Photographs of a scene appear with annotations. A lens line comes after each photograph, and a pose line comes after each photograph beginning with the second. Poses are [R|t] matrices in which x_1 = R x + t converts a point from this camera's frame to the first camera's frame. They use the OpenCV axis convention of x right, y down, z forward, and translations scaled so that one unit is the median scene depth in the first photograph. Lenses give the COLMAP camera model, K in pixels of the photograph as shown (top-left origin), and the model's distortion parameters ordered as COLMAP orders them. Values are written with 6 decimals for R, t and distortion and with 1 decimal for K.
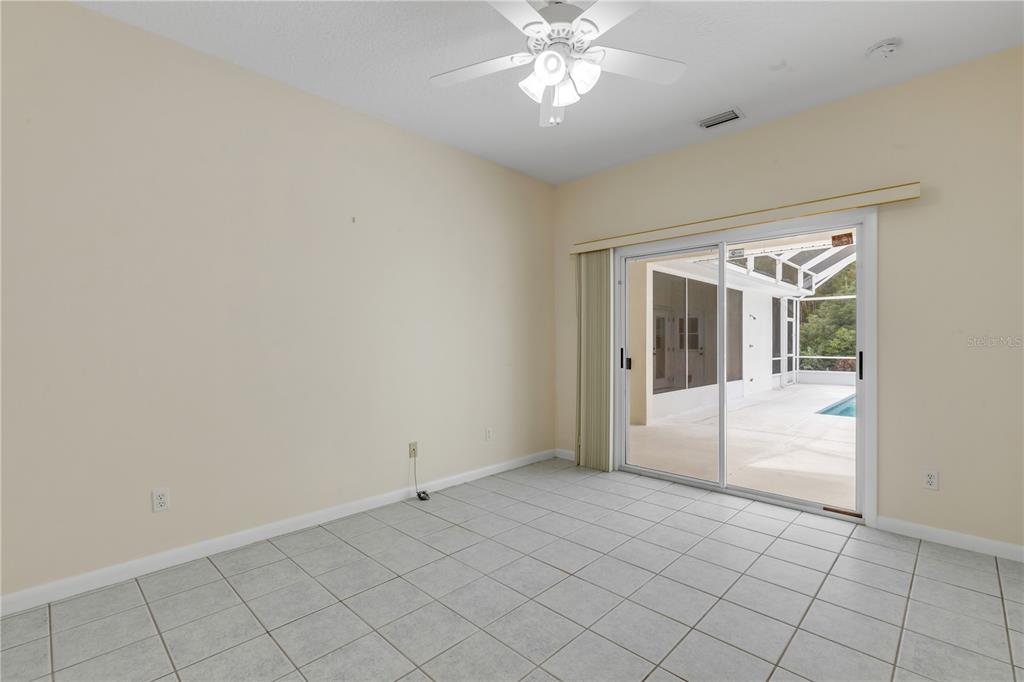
lens RADIAL K [[460.7, 0, 504.9], [0, 460.7, 342.5], [0, 0, 1]] dist [0.002230, 0.000159]
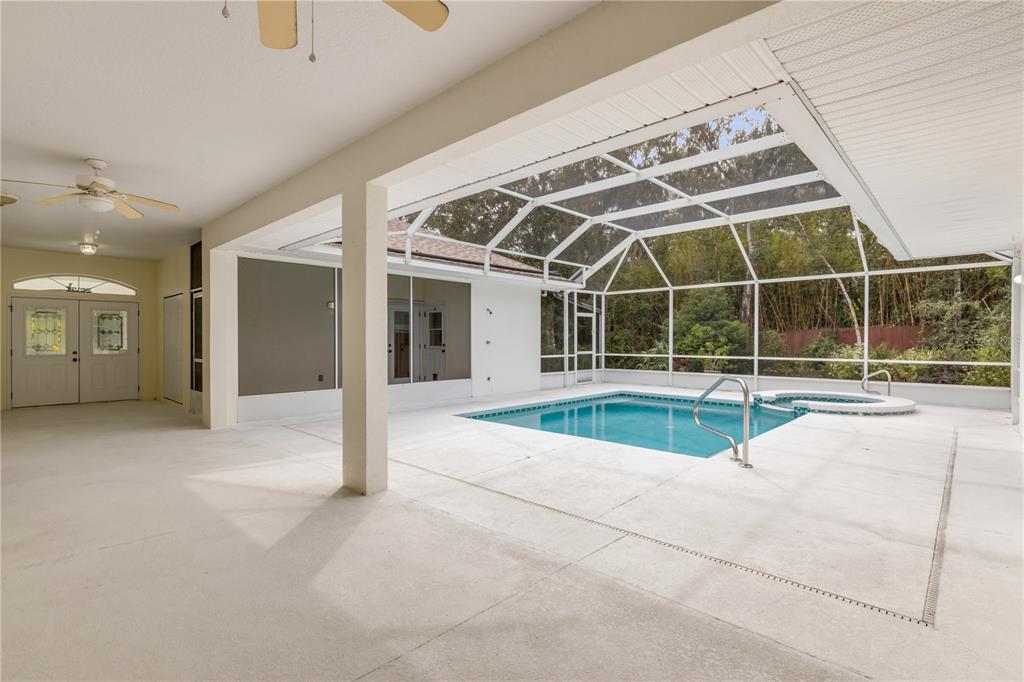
lens RADIAL K [[493.6, 0, 519.7], [0, 493.6, 325.0], [0, 0, 1]] dist [0.013729, -0.000809]
pose [[0.999406, -0.000868, 0.034463, 0.472955], [0.002071, 0.999389, -0.034899, 0.006556], [-0.034411, 0.034949, 0.998796, -0.001651]]
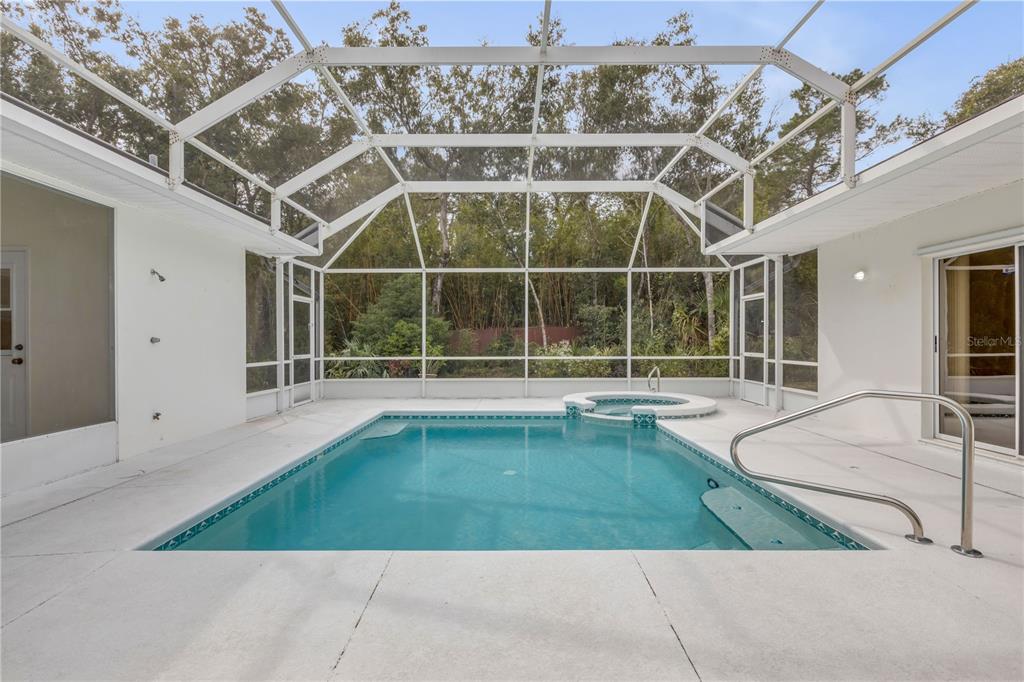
lens RADIAL K [[493.6, 0, 507.2], [0, 493.6, 342.1], [0, 0, 1]] dist [0.013729, -0.000809]
pose [[0.720240, -0.005799, 0.693701, 0.373702], [0.006991, 0.999975, 0.001101, 0.009733], [-0.693690, 0.004056, 0.720262, 0.347769]]
